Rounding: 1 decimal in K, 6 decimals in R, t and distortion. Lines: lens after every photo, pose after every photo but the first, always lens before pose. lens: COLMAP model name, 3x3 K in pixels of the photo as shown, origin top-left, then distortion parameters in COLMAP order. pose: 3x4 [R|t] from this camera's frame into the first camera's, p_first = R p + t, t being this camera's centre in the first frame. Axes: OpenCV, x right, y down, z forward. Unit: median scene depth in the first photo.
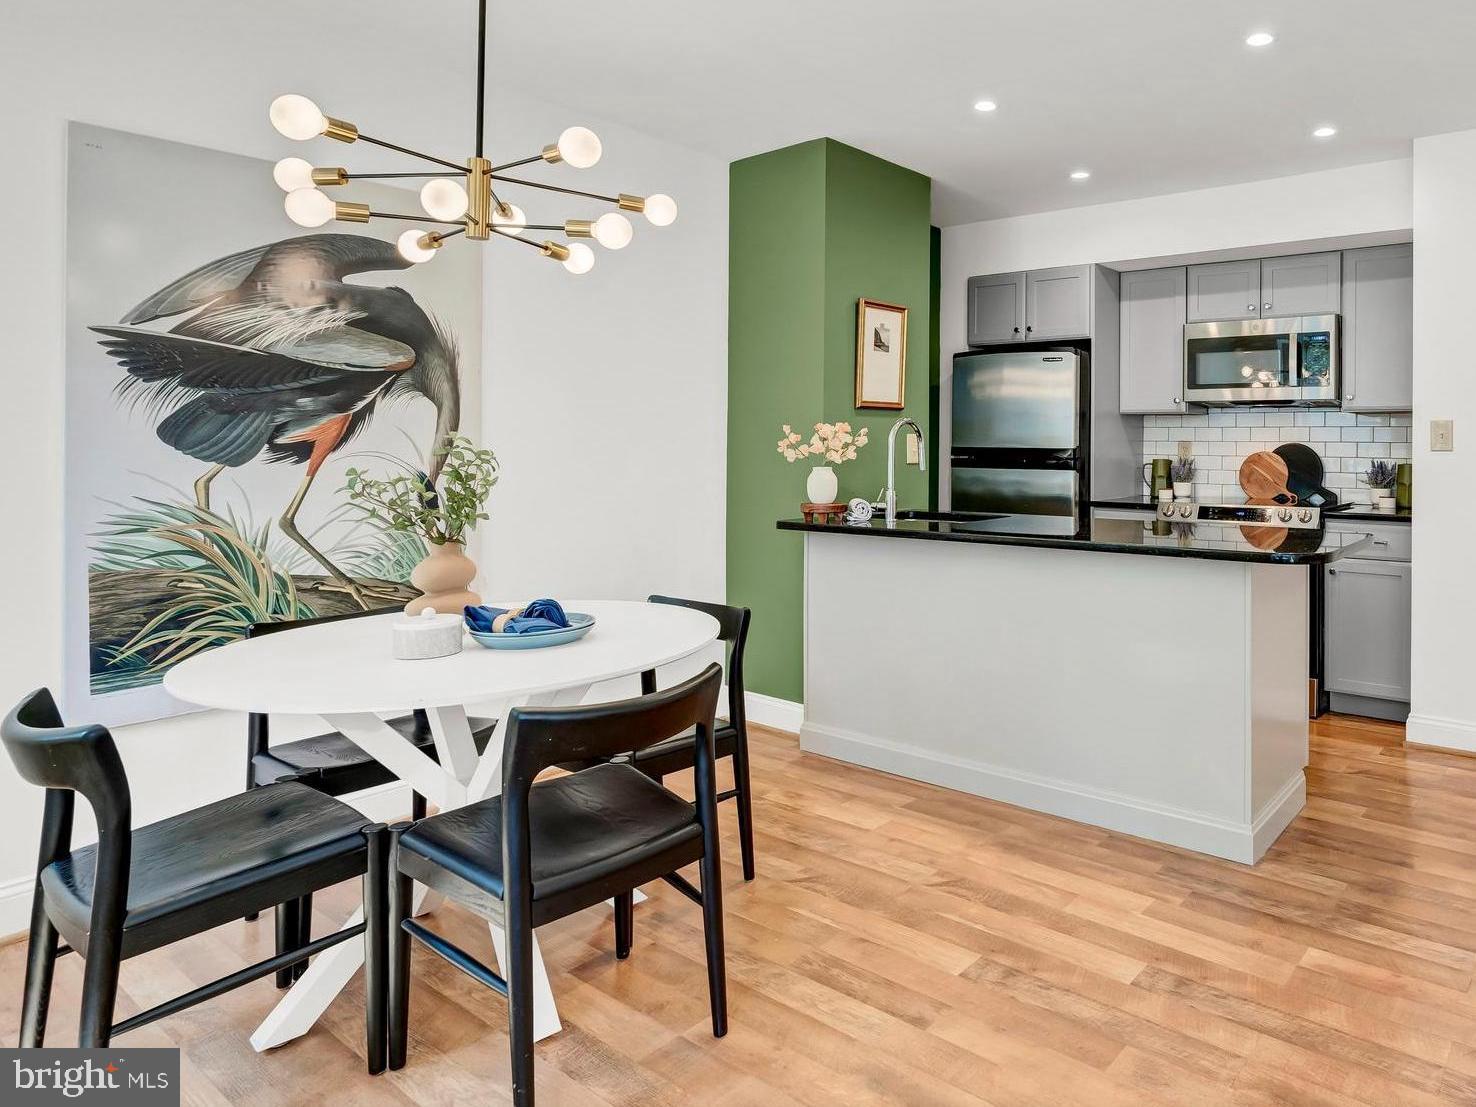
lens RADIAL K [[931.4, 0, 986.9], [0, 931.4, 432.4], [0, 0, 1]] dist [-0.000243, -0.000067]
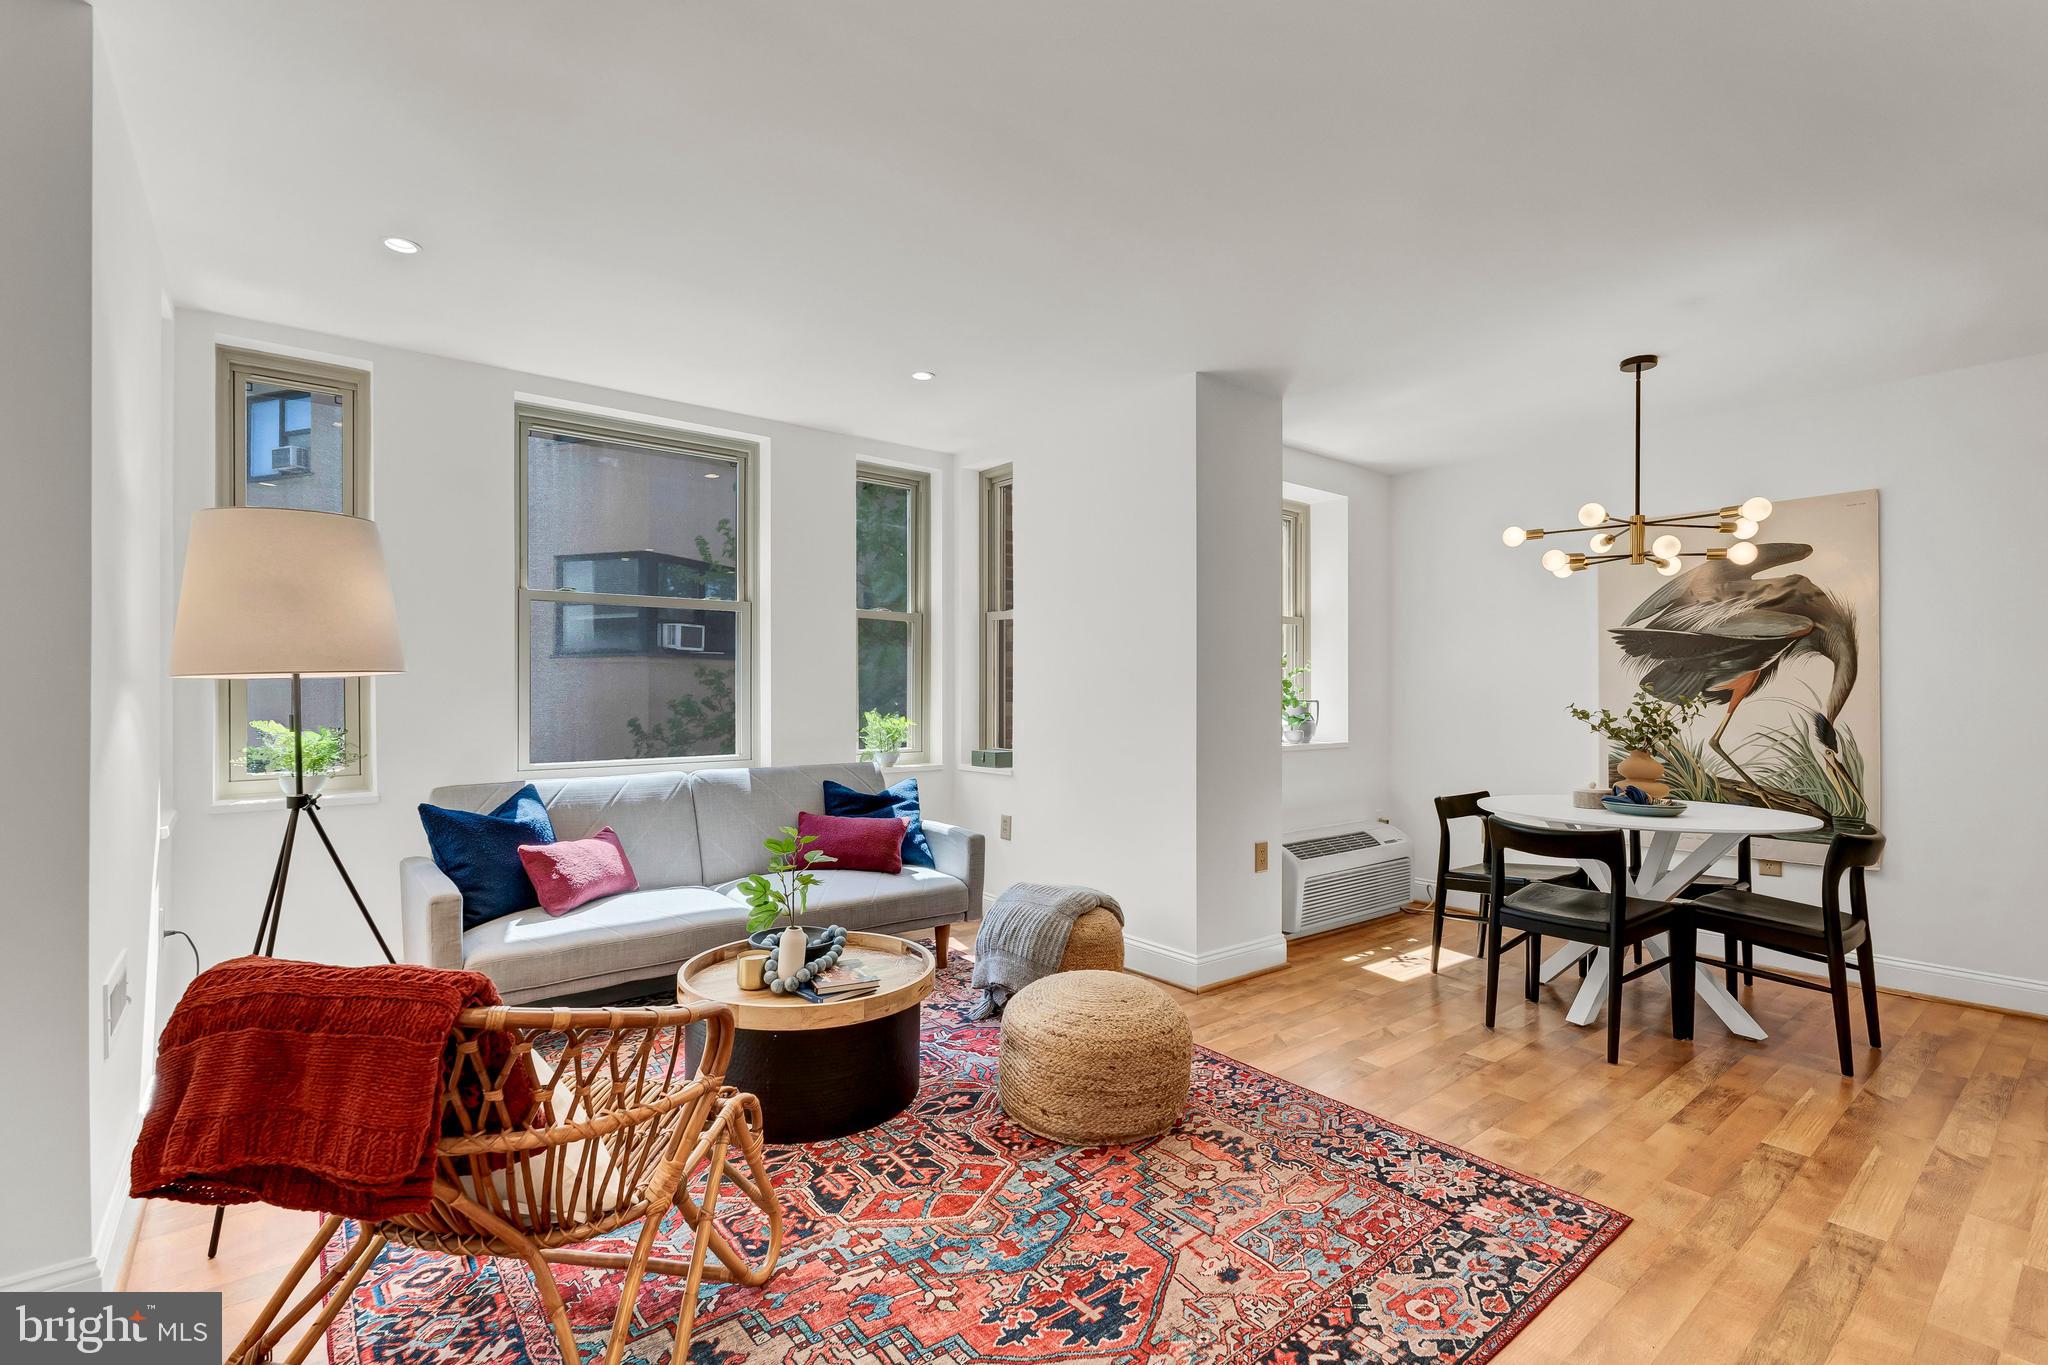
lens RADIAL K [[929.6, 0, 1028.9], [0, 929.6, 687.3], [0, 0, 1]] dist [-0.001626, -0.000002]
pose [[-0.287043, -0.009218, -0.957873, 0.974546], [0.004804, 0.999927, -0.011063, 0.015721], [0.957906, -0.007777, -0.286978, 0.330953]]
